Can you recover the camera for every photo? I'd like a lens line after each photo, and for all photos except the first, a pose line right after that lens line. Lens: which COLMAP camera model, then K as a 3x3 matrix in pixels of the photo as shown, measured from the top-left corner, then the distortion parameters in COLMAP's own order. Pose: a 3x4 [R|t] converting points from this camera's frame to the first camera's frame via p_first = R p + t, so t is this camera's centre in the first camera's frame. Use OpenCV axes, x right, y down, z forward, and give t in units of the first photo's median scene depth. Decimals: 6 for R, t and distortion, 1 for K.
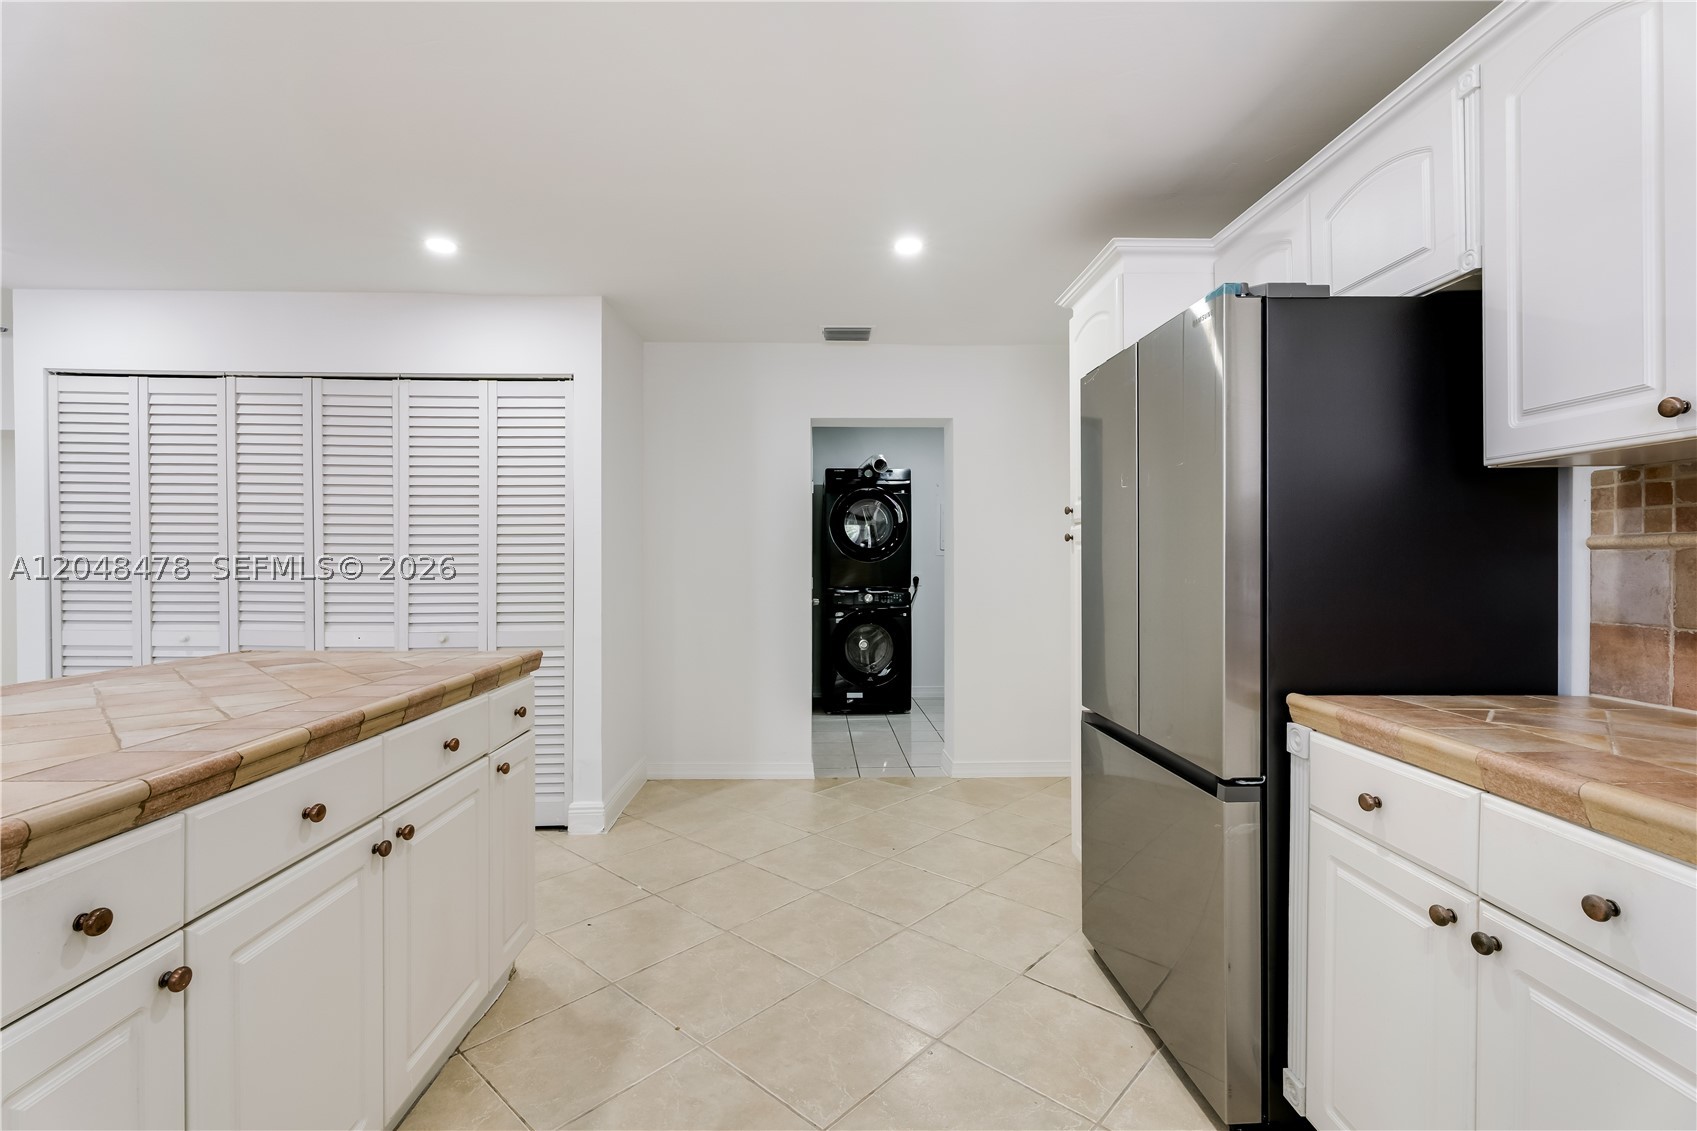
lens RADIAL K [[769.0, 0, 826.8], [0, 769.0, 566.5], [0, 0, 1]] dist [-0.001595, 0.001266]
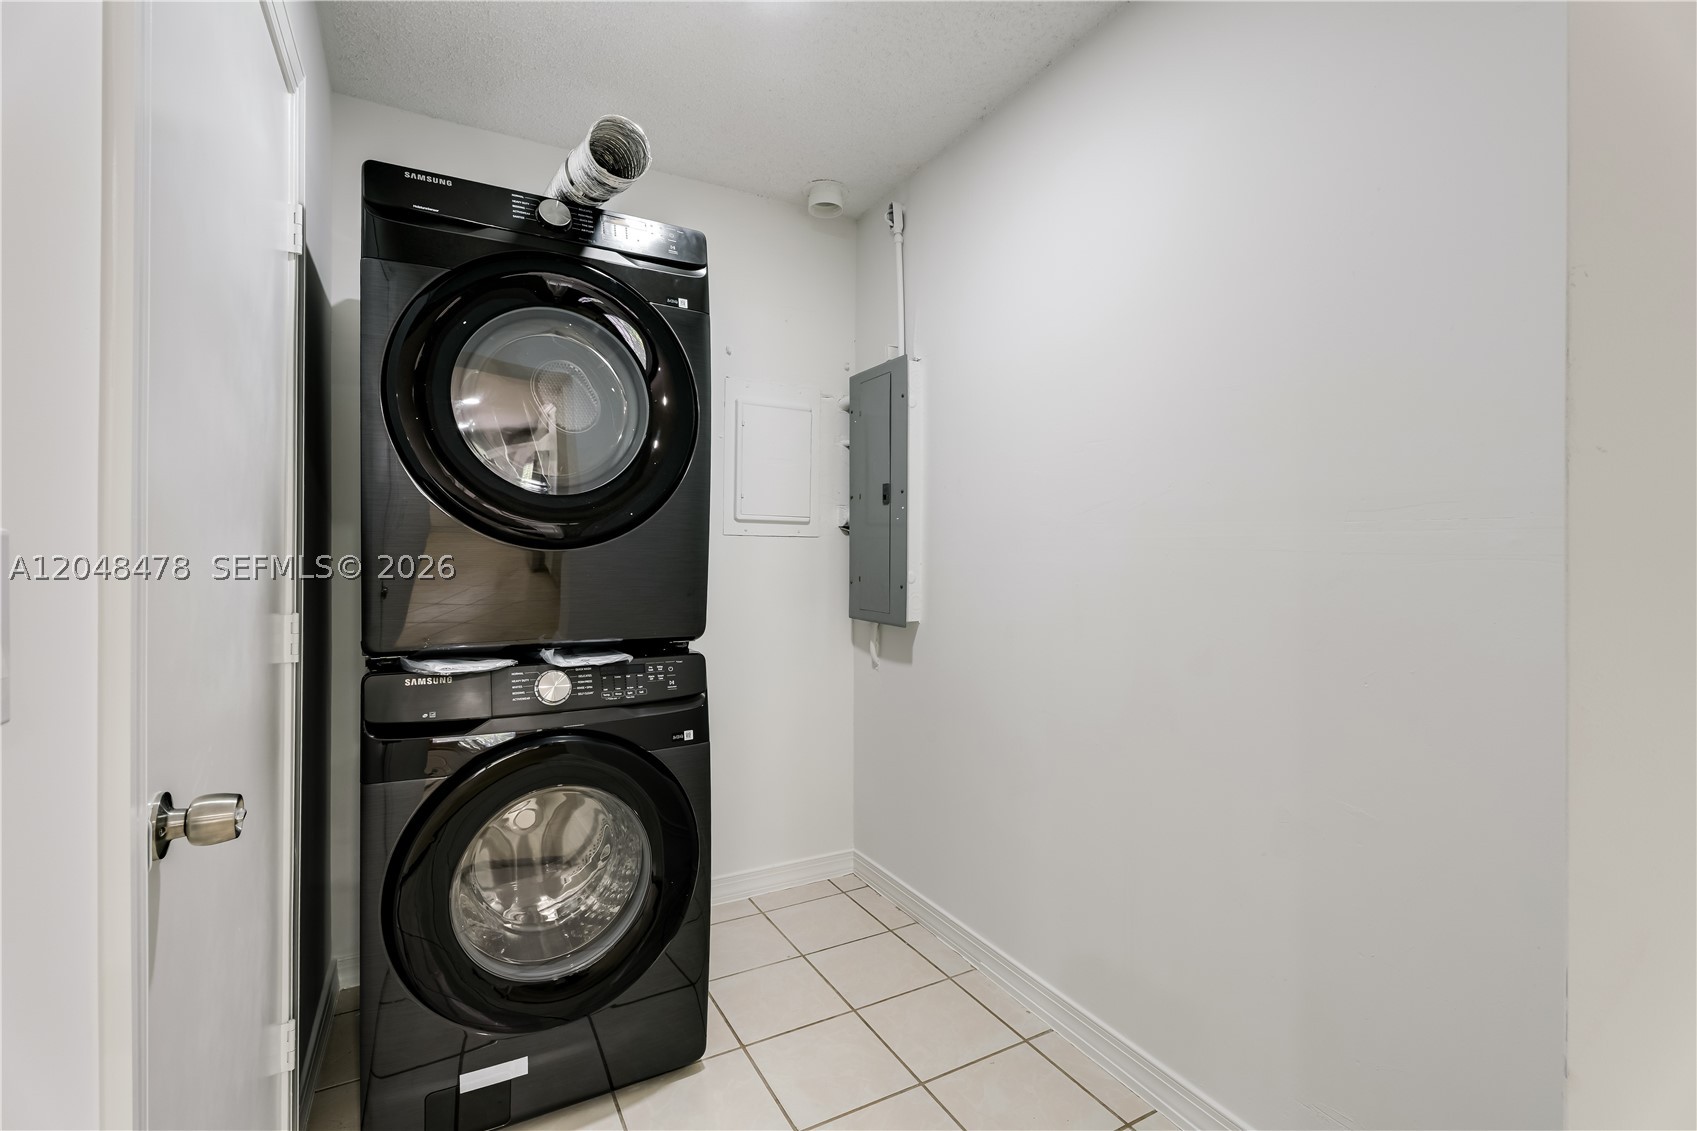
lens RADIAL K [[769.0, 0, 844.5], [0, 769.0, 561.0], [0, 0, 1]] dist [-0.001595, 0.001266]
pose [[0.886339, 0.003570, 0.463023, 0.063474], [-0.001732, 0.999989, -0.004394, -0.002720], [-0.463034, 0.003092, 0.886335, 2.181452]]
